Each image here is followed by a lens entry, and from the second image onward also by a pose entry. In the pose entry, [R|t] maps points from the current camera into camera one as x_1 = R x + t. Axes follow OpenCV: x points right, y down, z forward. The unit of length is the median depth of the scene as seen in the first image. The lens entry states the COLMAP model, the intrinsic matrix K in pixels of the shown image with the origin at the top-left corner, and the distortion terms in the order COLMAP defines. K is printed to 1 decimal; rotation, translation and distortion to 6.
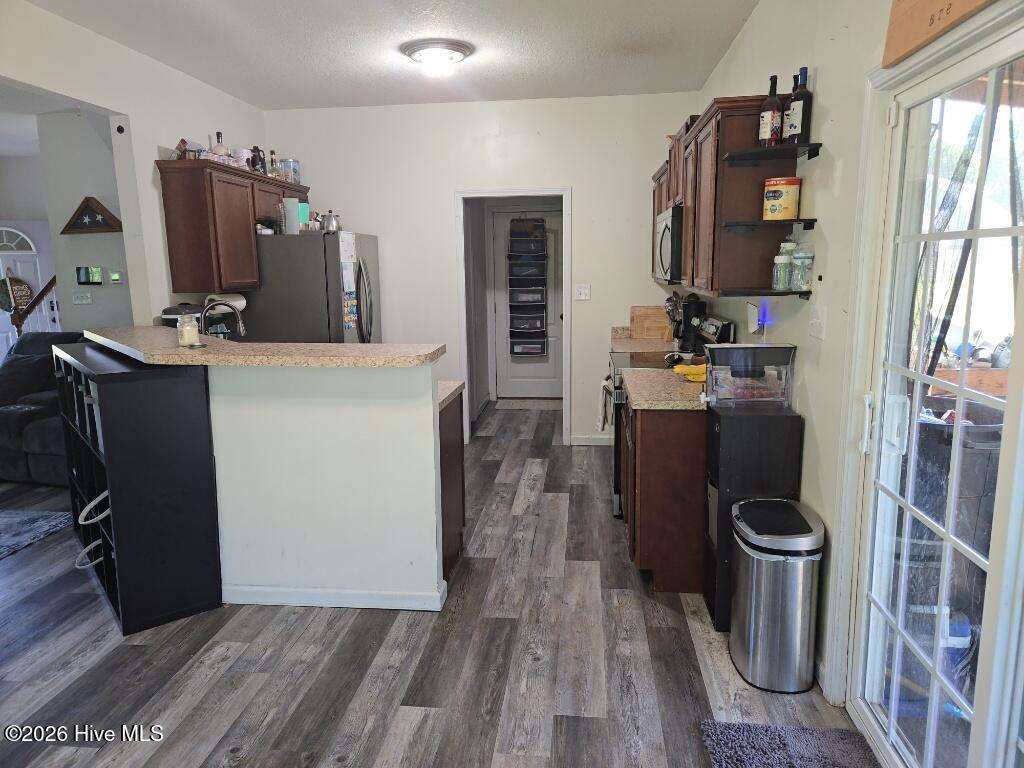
lens RADIAL K [[681.6, 0, 514.0], [0, 681.6, 386.2], [0, 0, 1]] dist [0.066626, -0.054724]
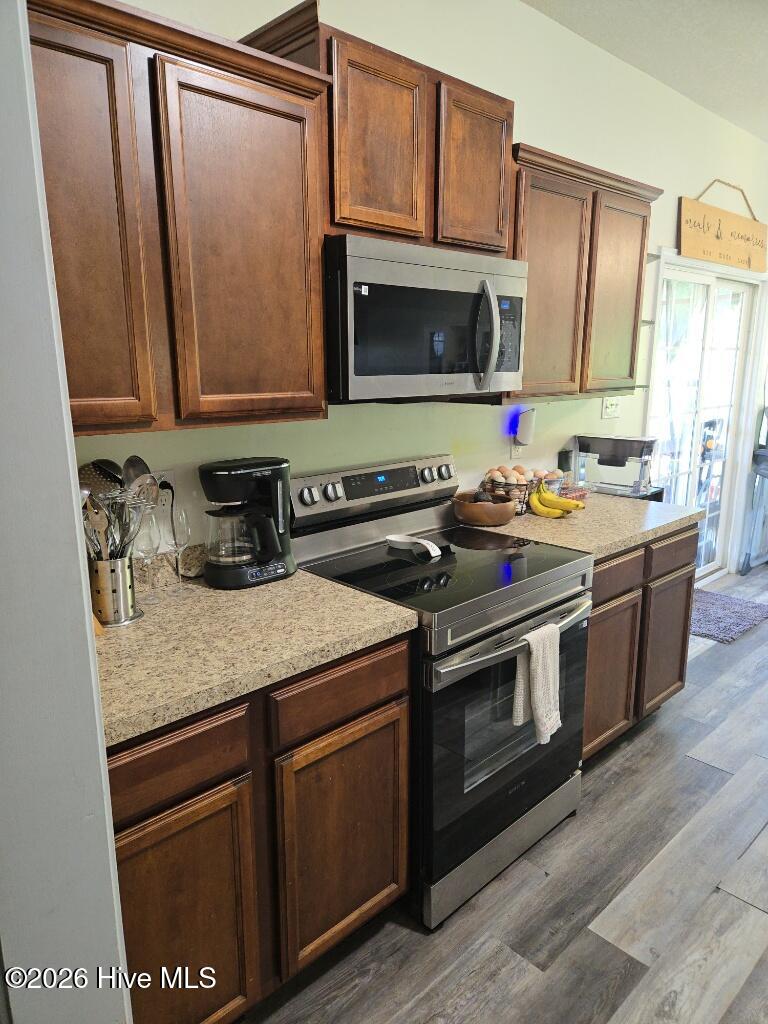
lens RADIAL K [[681.6, 0, 383.7], [0, 681.6, 513.5], [0, 0, 1]] dist [0.066626, -0.054724]
pose [[-0.758947, -0.112915, 0.641287, -0.097006], [0.134781, 0.936280, 0.324367, -0.339875], [-0.637050, 0.332611, -0.695368, 1.956277]]
